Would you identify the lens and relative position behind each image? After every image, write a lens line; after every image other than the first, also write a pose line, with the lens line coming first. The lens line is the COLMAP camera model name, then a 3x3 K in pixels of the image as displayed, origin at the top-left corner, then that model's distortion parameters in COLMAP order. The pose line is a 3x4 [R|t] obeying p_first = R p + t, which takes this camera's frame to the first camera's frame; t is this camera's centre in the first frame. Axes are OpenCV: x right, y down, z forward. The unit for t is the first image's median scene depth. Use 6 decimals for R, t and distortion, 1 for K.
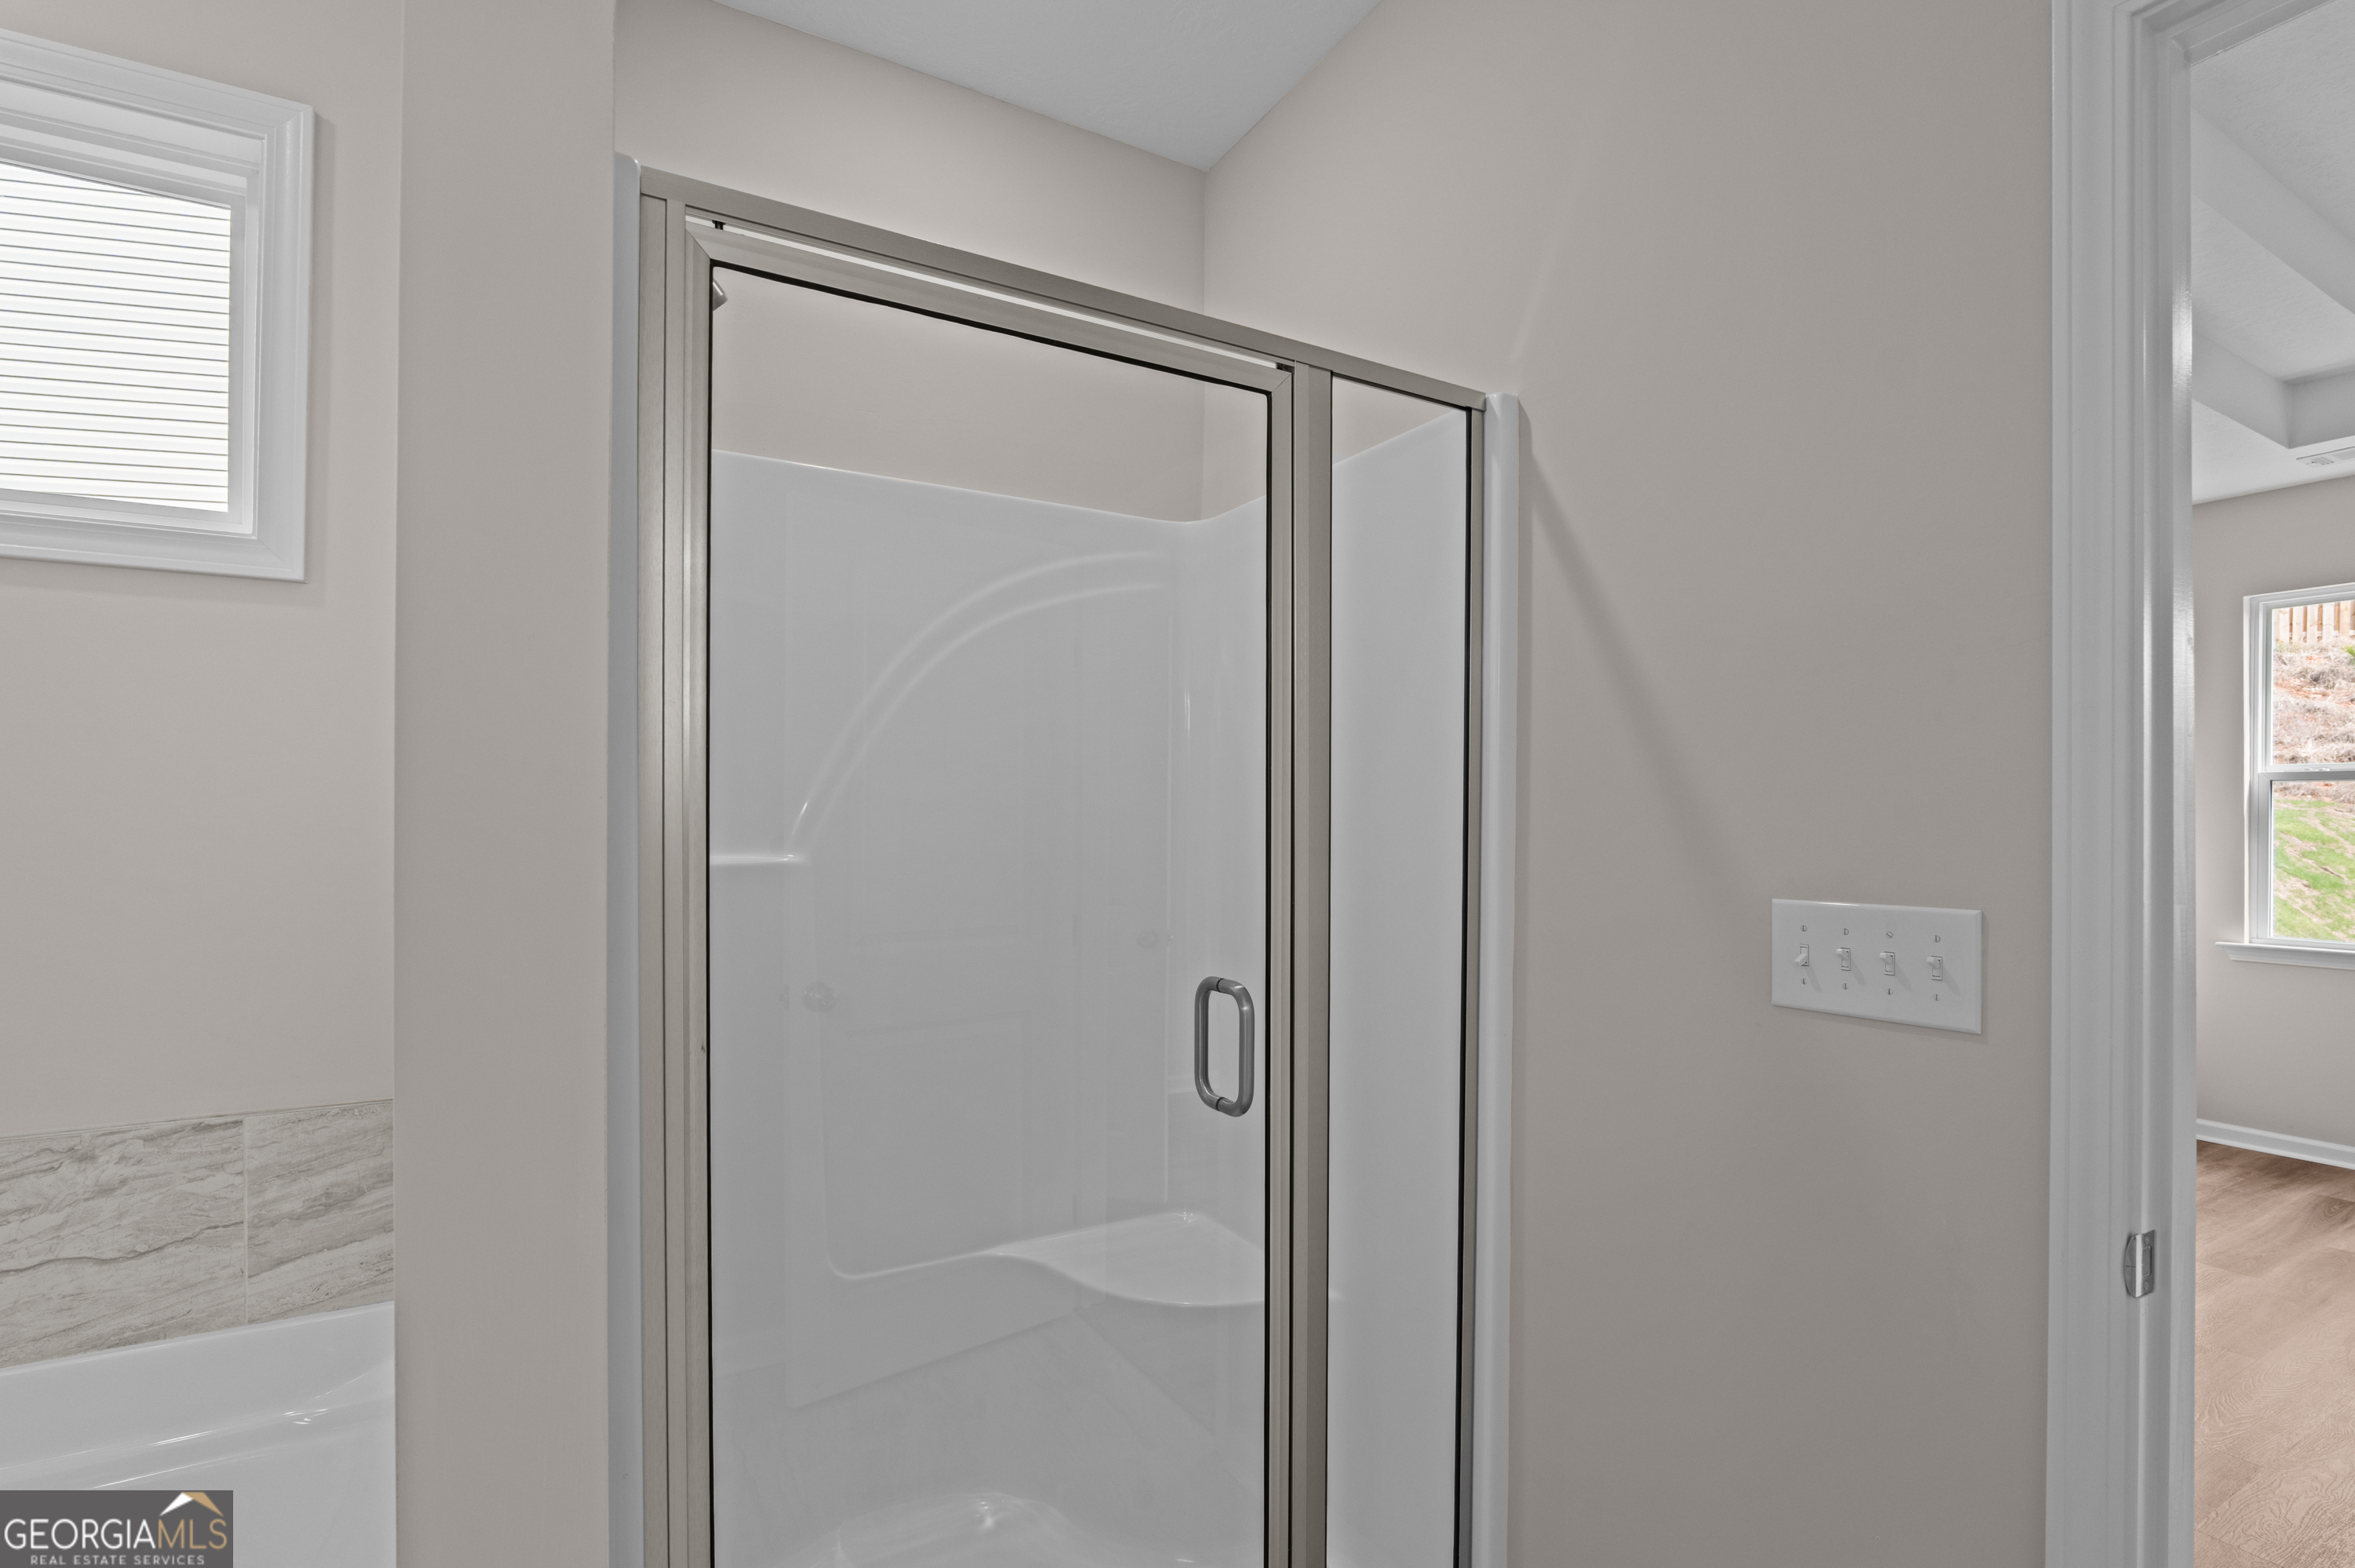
lens RADIAL K [[1104.9, 0, 1171.0], [0, 1104.9, 815.6], [0, 0, 1]] dist [-0.016788, 0.004298]
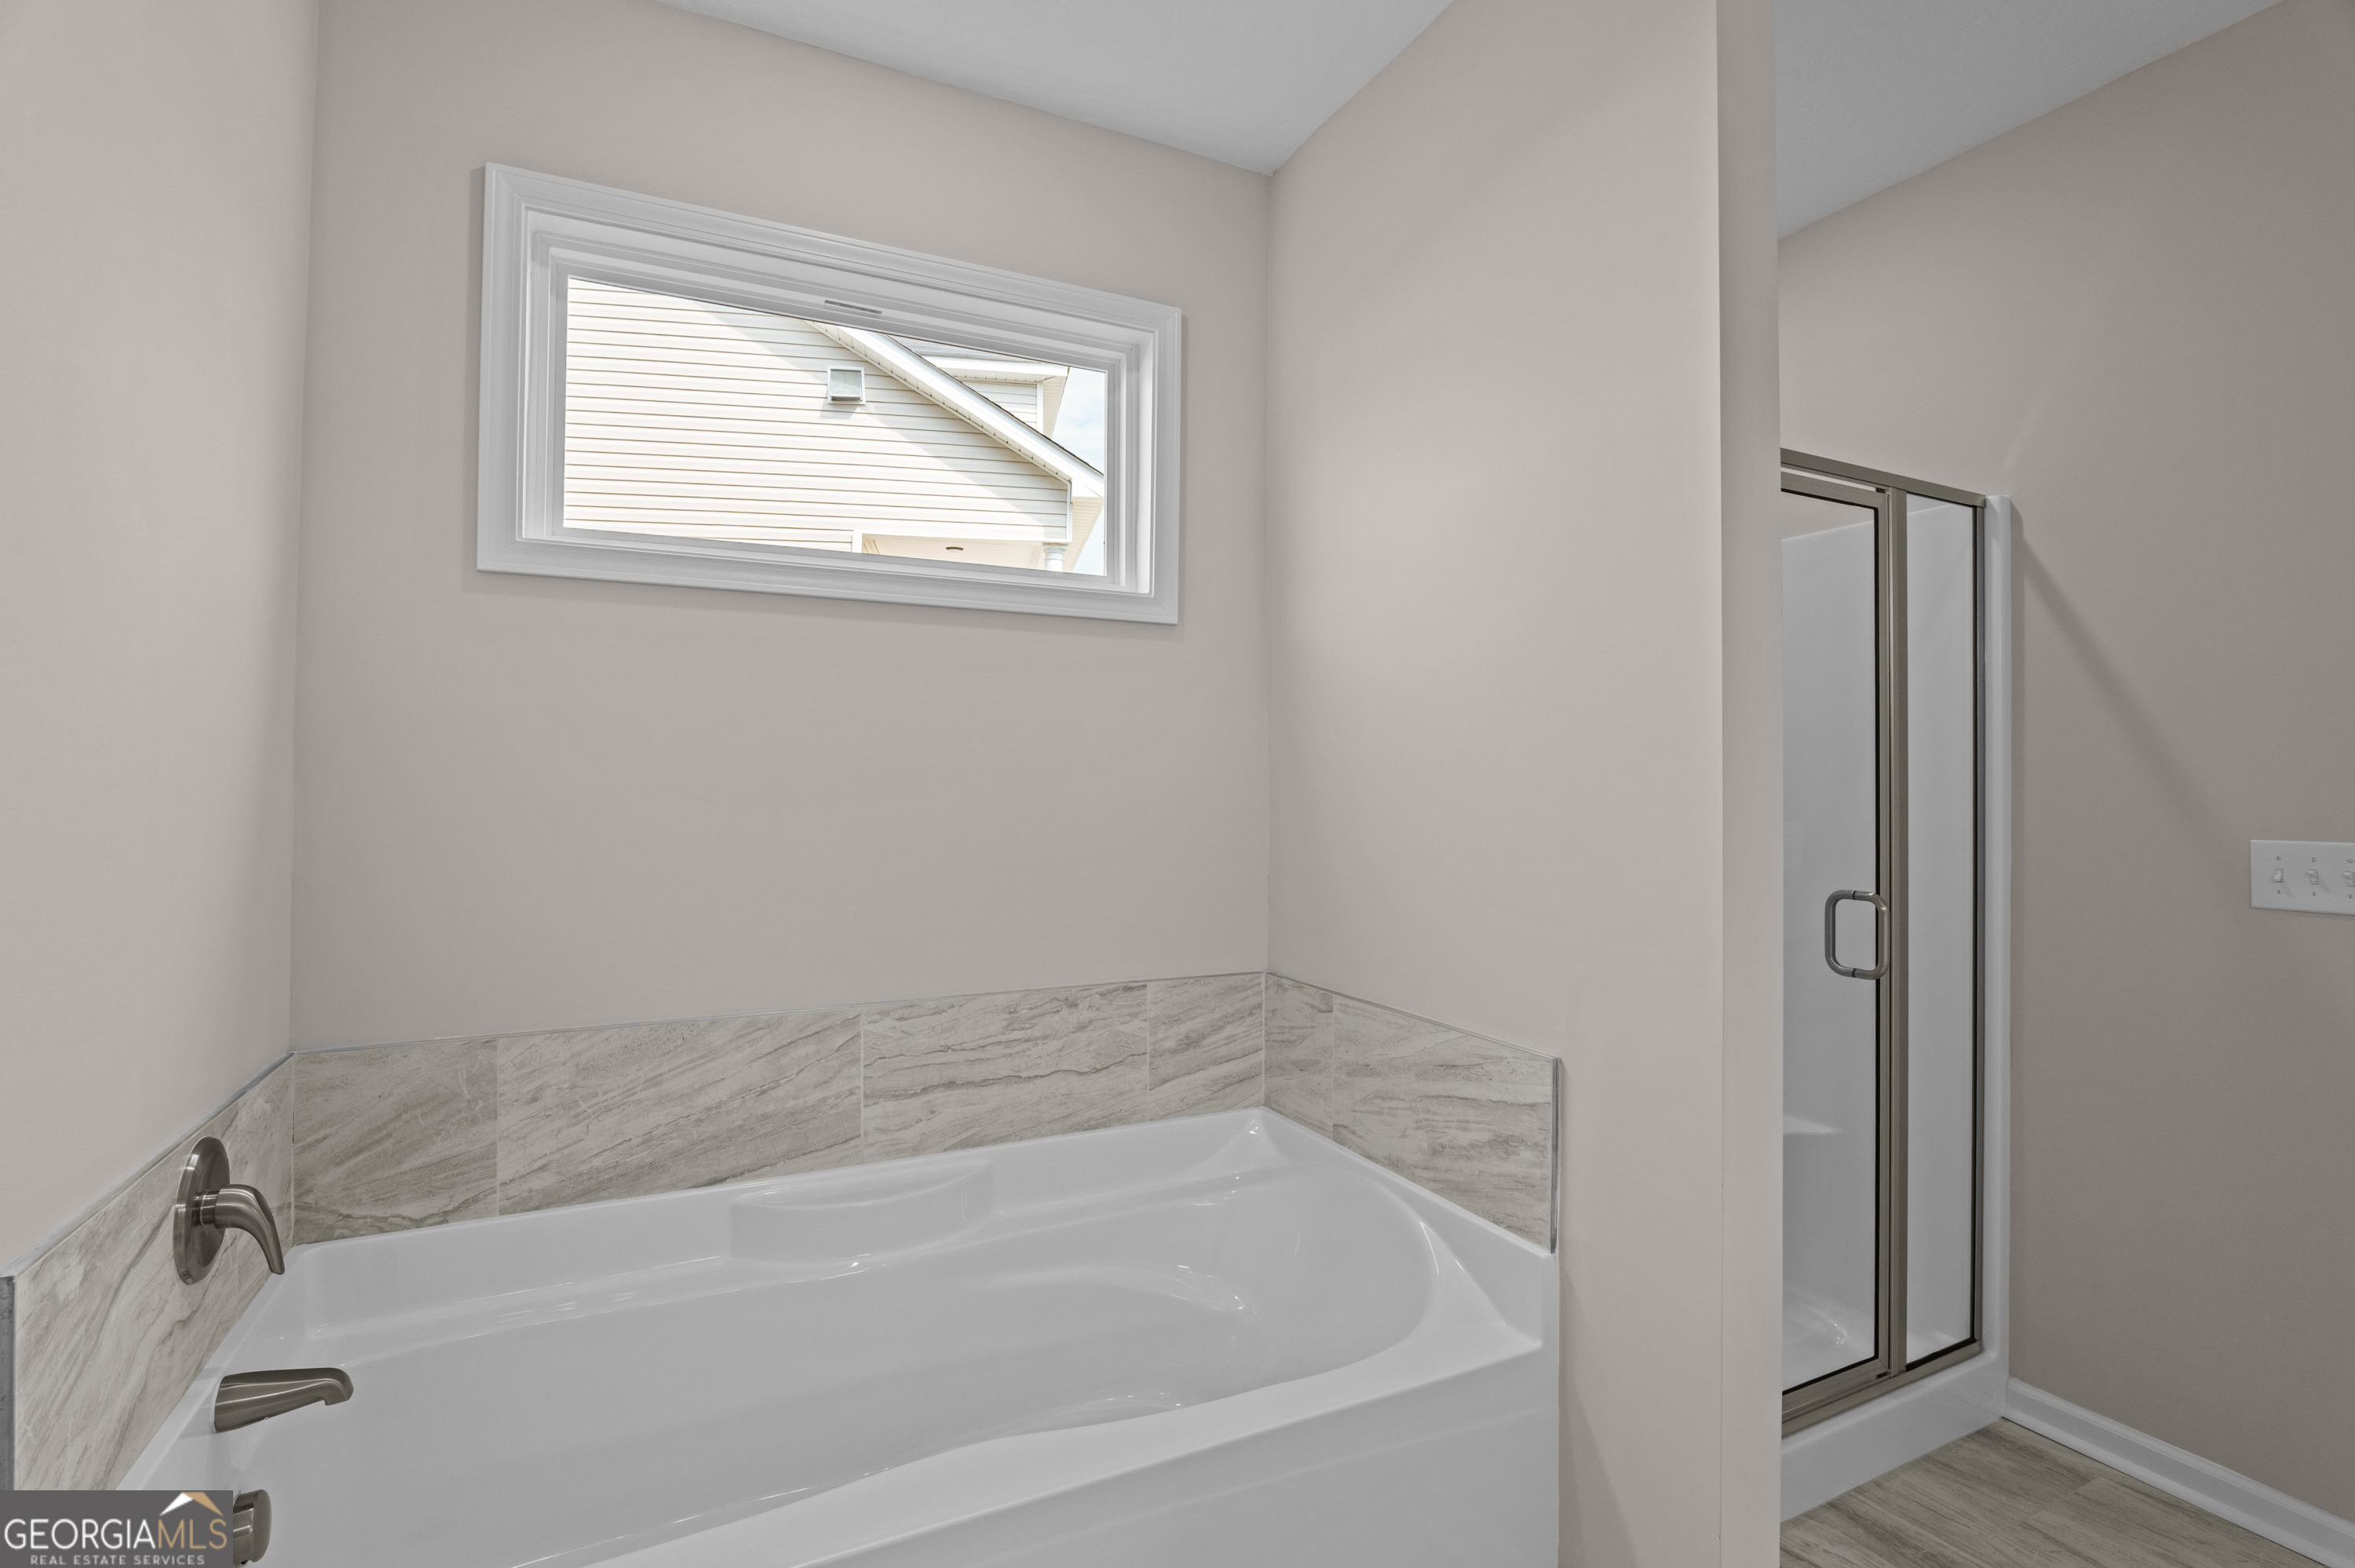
lens RADIAL K [[1054.9, 0, 1172.4], [0, 1054.9, 765.9], [0, 0, 1]] dist [-0.036925, 0.010961]
pose [[0.998036, 0.003004, -0.062568, -0.734942], [-0.004129, 0.999832, -0.017855, 0.004659], [0.062504, 0.018078, 0.997881, -0.449106]]
